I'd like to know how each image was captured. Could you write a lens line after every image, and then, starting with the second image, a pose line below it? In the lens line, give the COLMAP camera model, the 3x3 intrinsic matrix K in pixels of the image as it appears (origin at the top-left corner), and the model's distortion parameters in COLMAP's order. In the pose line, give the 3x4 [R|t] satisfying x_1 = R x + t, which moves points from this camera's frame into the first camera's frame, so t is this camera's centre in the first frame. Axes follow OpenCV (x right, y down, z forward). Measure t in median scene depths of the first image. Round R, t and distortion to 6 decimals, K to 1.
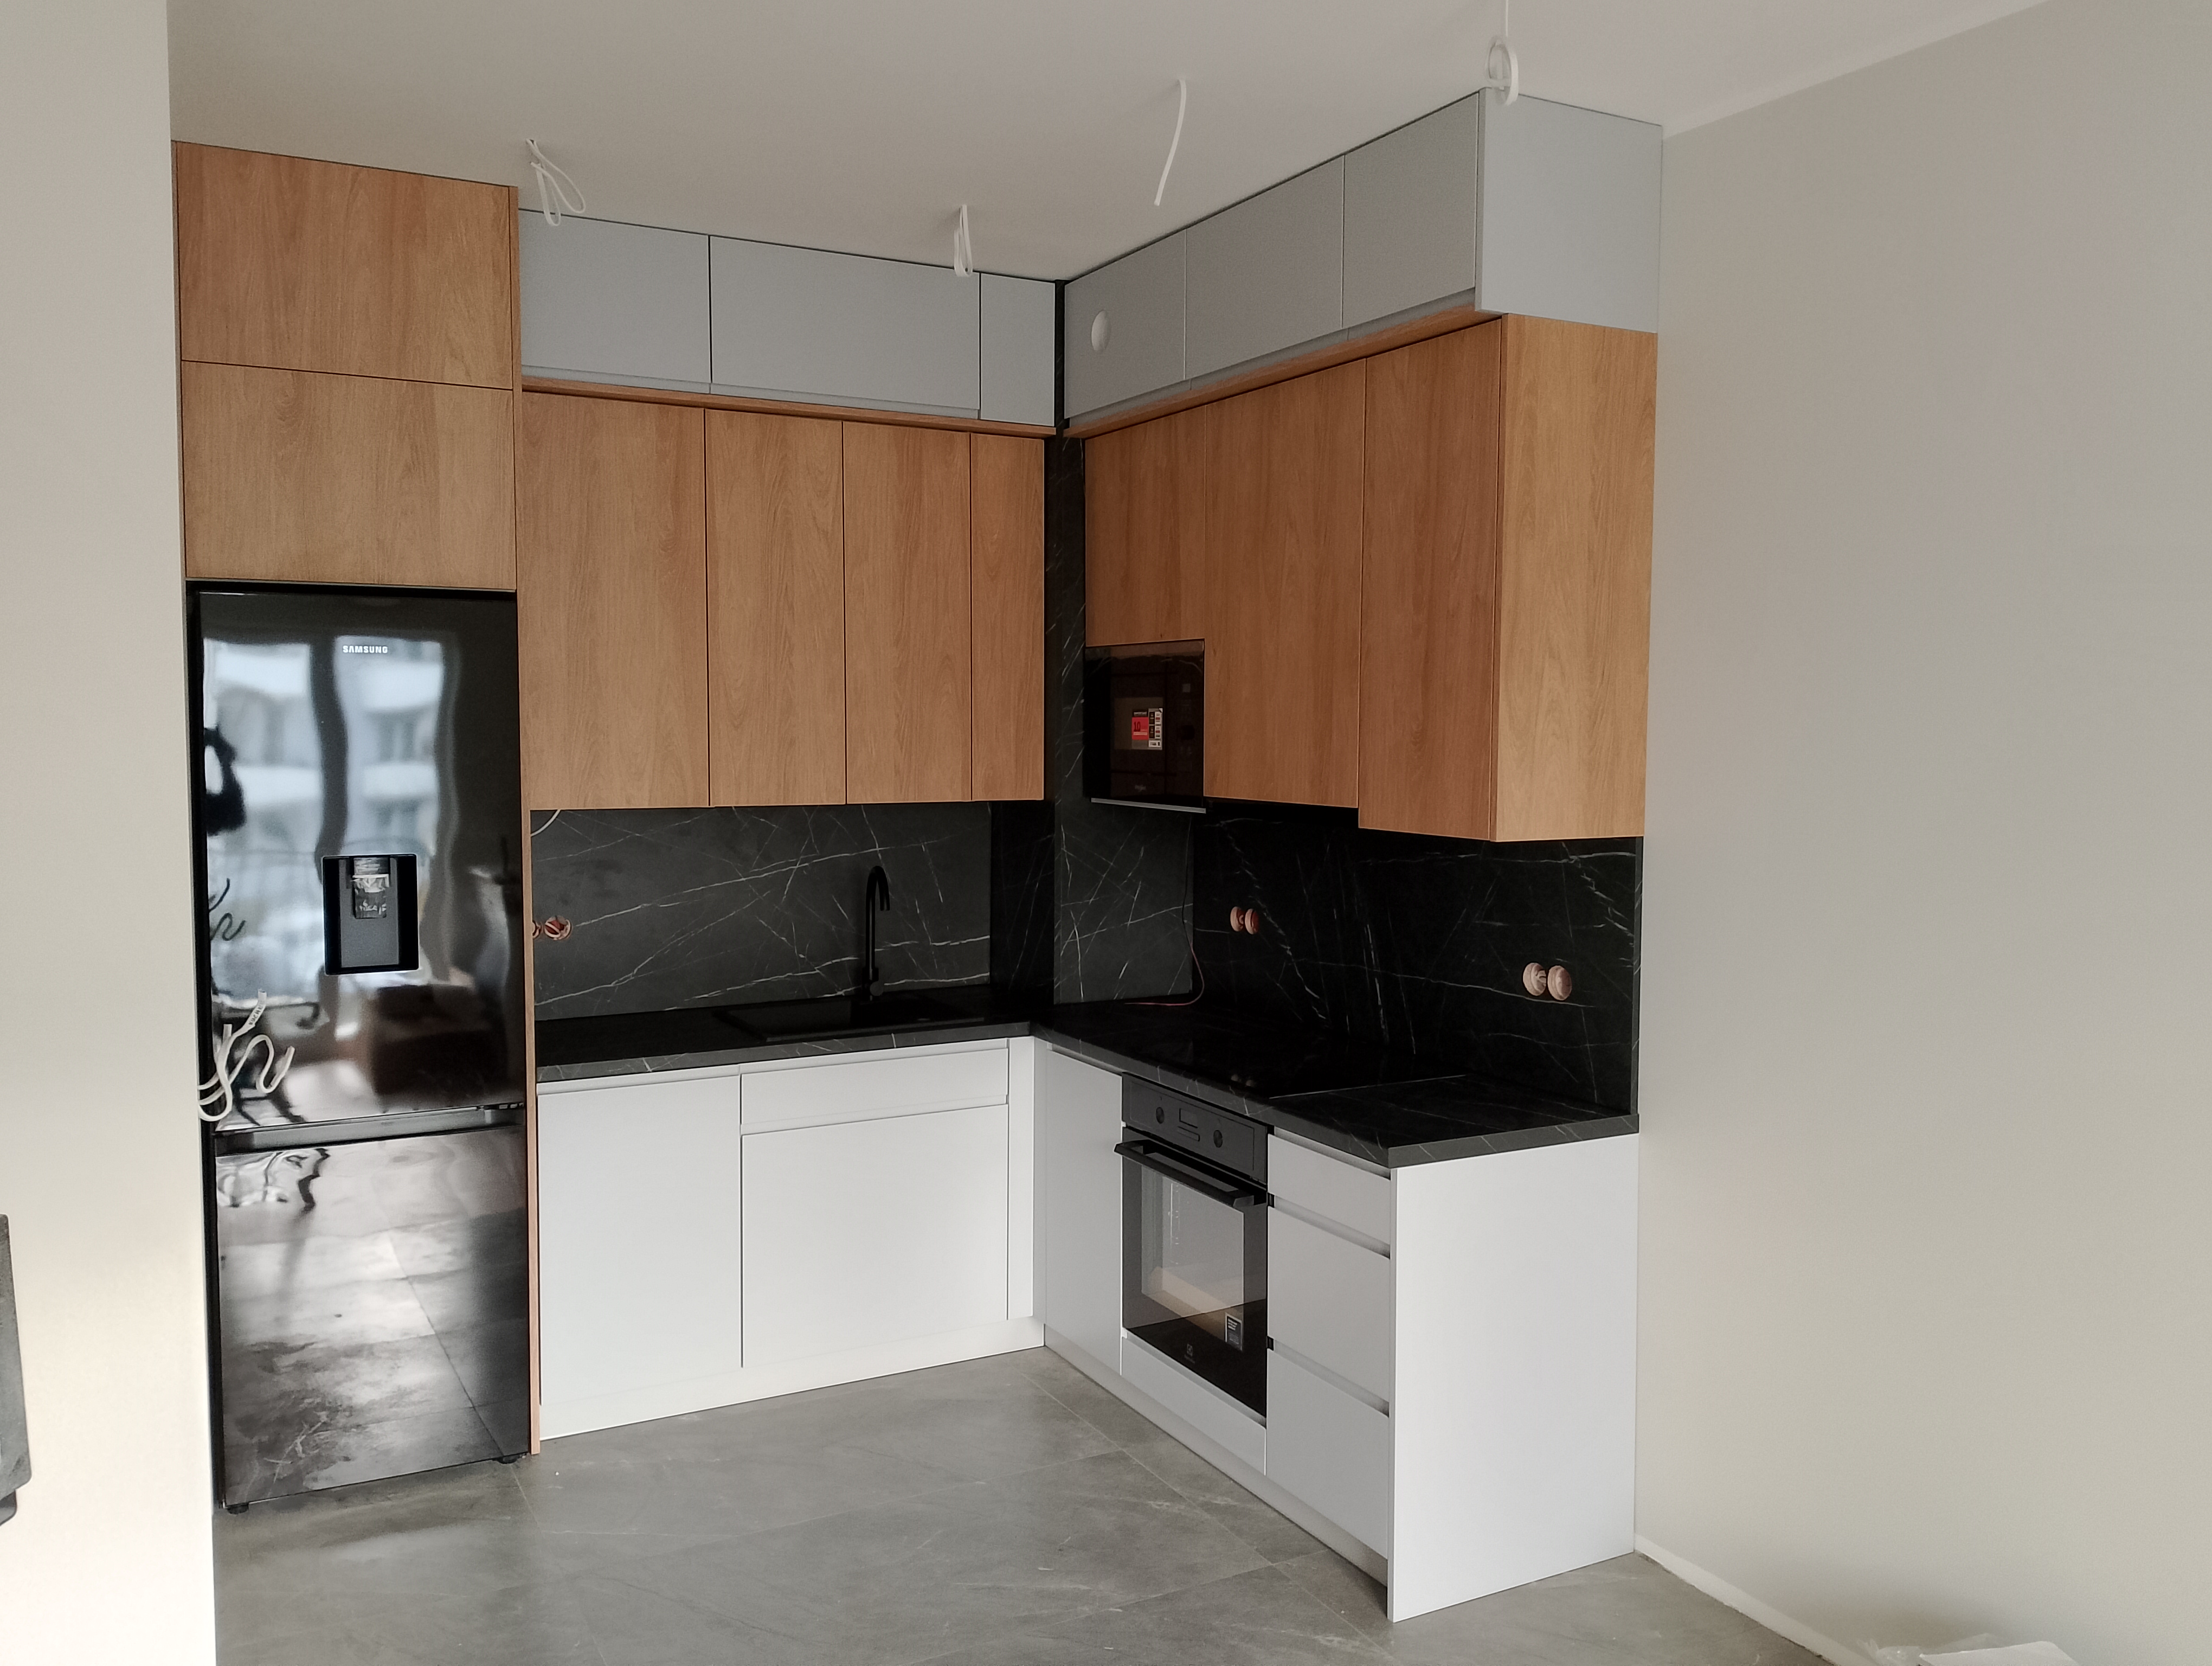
lens RADIAL K [[1773.8, 0, 1097.2], [0, 1773.8, 833.0], [0, 0, 1]] dist [0.015673, -0.018183]
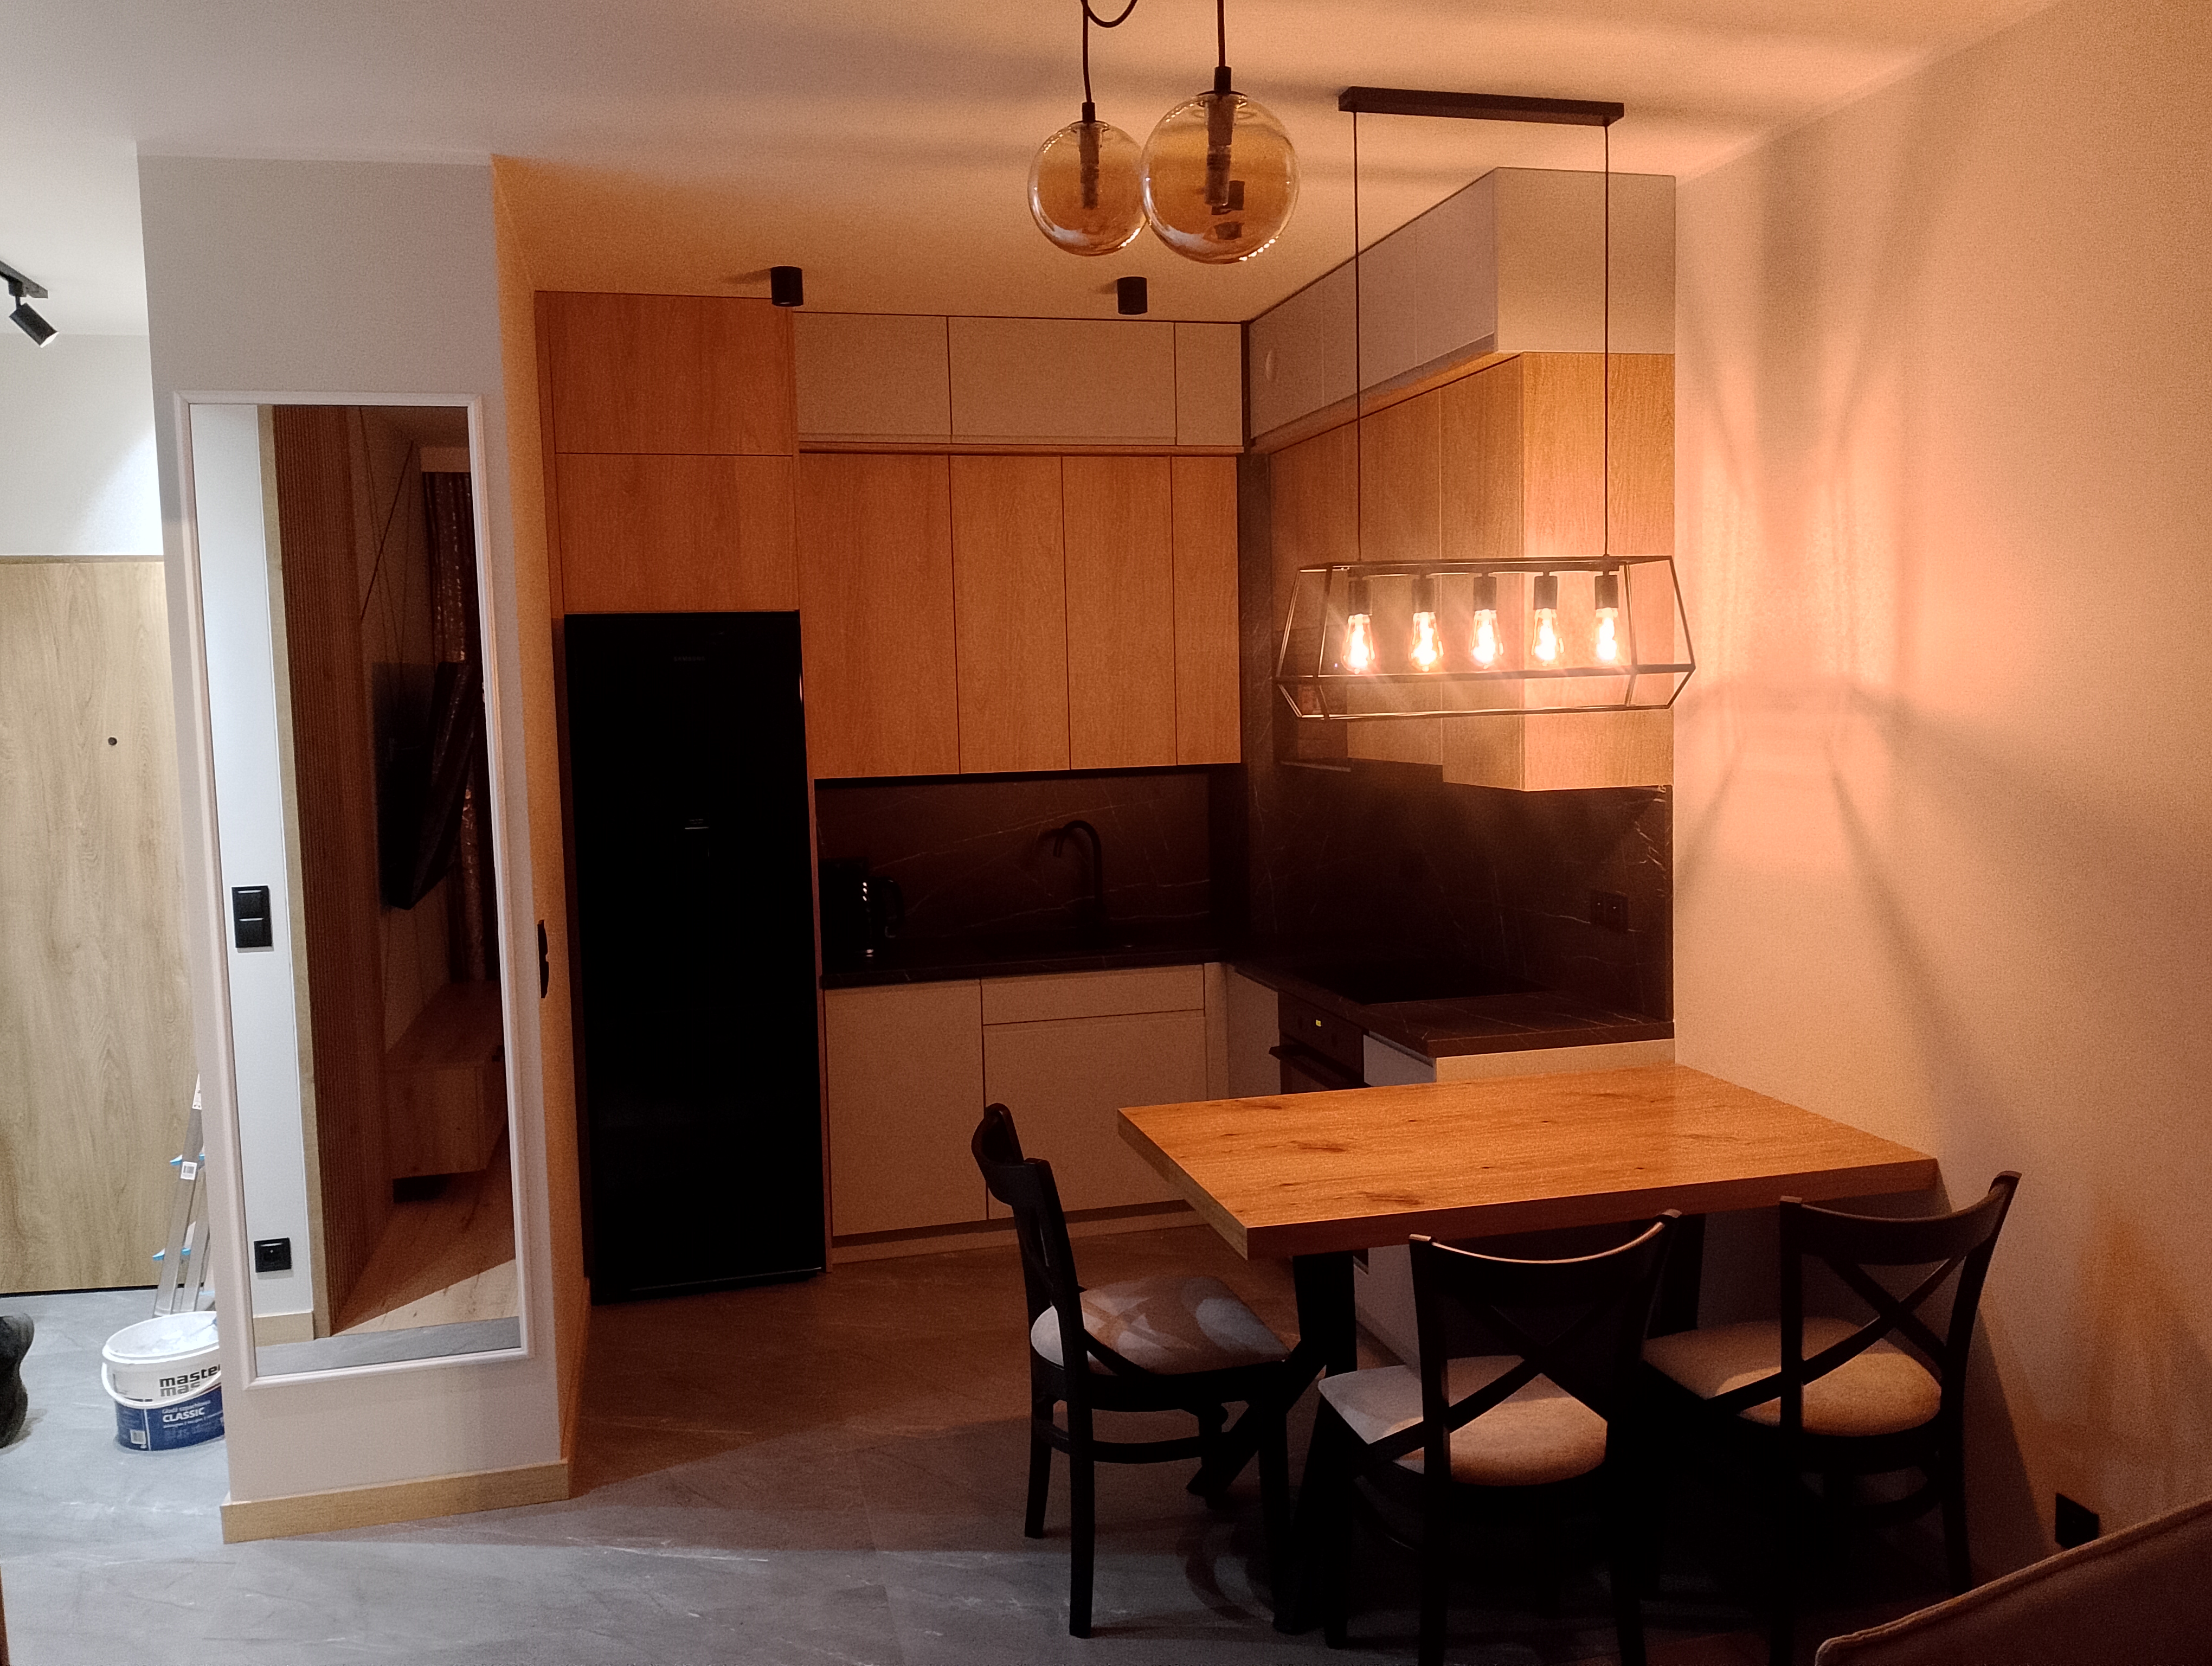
lens RADIAL K [[1773.8, 0, 1111.5], [0, 1773.8, 831.7], [0, 0, 1]] dist [0.015673, -0.018183]
pose [[0.968635, -0.012022, -0.248197, 0.192190], [0.017238, 0.999674, 0.018855, 0.003657], [0.247889, -0.022542, 0.968526, -0.179899]]
